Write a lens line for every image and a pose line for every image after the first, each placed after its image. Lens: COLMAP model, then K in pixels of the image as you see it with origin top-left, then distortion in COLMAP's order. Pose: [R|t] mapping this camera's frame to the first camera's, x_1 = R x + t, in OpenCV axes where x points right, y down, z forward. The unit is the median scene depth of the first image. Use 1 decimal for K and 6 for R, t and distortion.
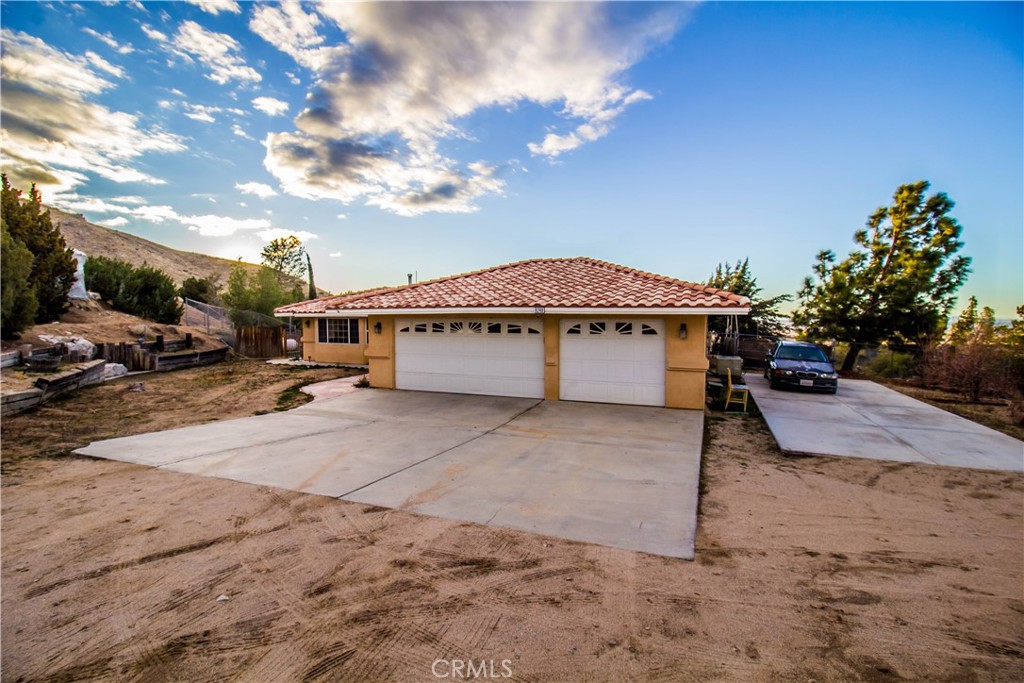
lens RADIAL K [[495.1, 0, 512.0], [0, 495.1, 341.5], [0, 0, 1]] dist [0.000262, -0.026017]
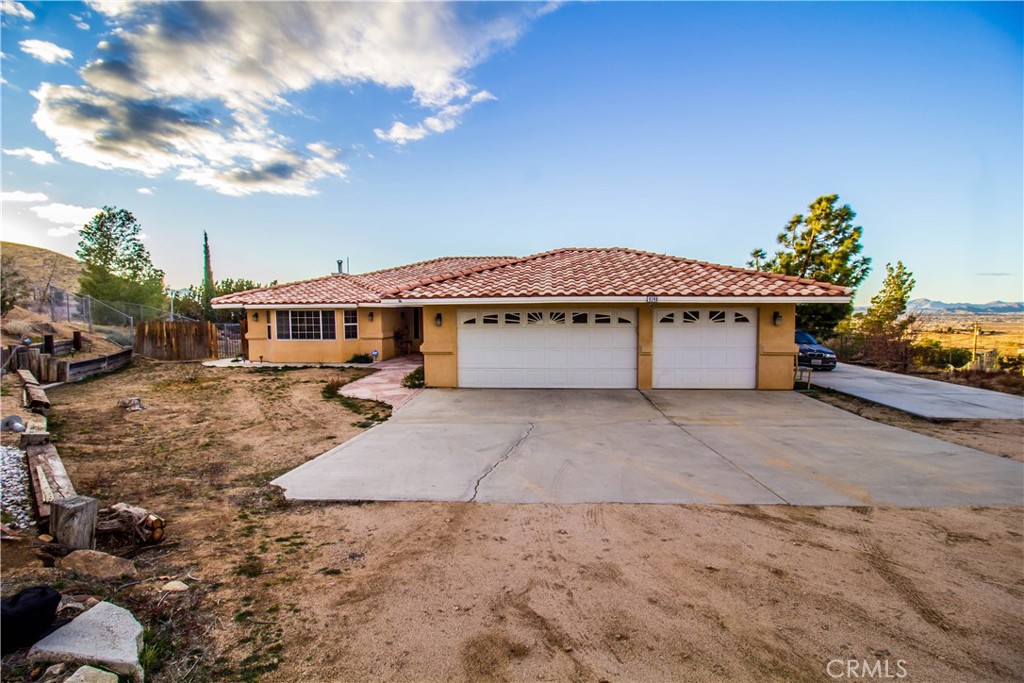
lens RADIAL K [[498.0, 0, 531.0], [0, 498.0, 317.5], [0, 0, 1]] dist [-0.000257, -0.016157]
pose [[0.945905, -0.011115, 0.324254, -0.412244], [0.021258, 0.999389, -0.027756, -0.003256], [-0.323748, 0.033147, 0.945563, 0.108986]]
